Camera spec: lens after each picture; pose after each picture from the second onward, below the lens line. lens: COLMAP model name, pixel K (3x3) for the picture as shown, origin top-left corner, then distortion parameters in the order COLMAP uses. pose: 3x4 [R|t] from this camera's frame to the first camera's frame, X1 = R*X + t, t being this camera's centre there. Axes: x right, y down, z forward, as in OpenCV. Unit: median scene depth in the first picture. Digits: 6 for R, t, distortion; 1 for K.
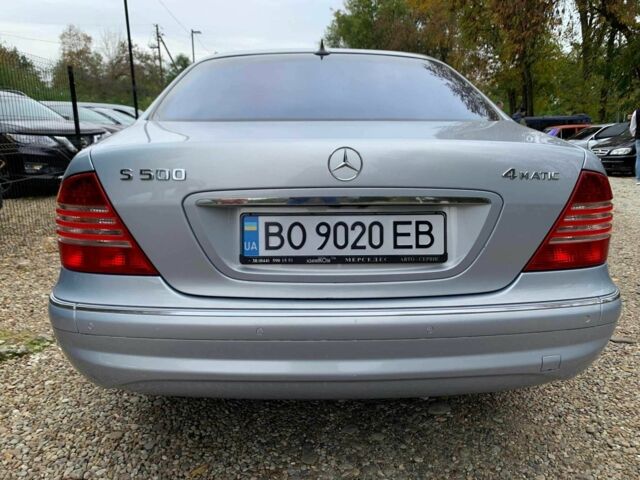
lens RADIAL K [[491.3, 0, 319.0], [0, 491.3, 238.0], [0, 0, 1]] dist [0.048496, -0.047062]
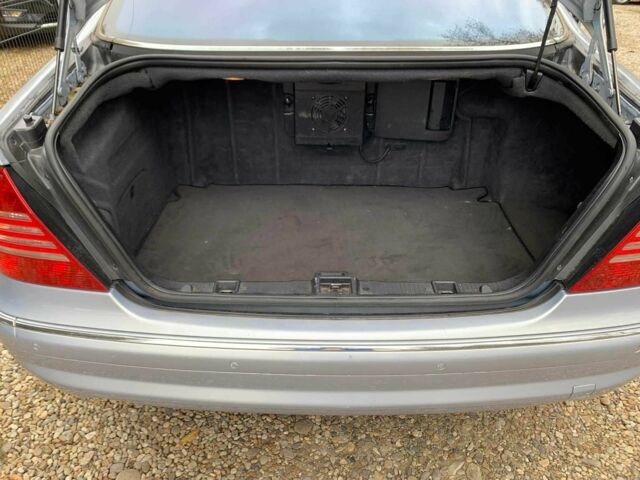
lens RADIAL K [[491.3, 0, 319.8], [0, 491.3, 238.5], [0, 0, 1]] dist [0.048496, -0.047062]
pose [[0.999420, 0.014957, -0.030600, 0.037197], [-0.004435, 0.947917, 0.318488, -0.208938], [0.033770, -0.318167, 0.947433, 0.207492]]
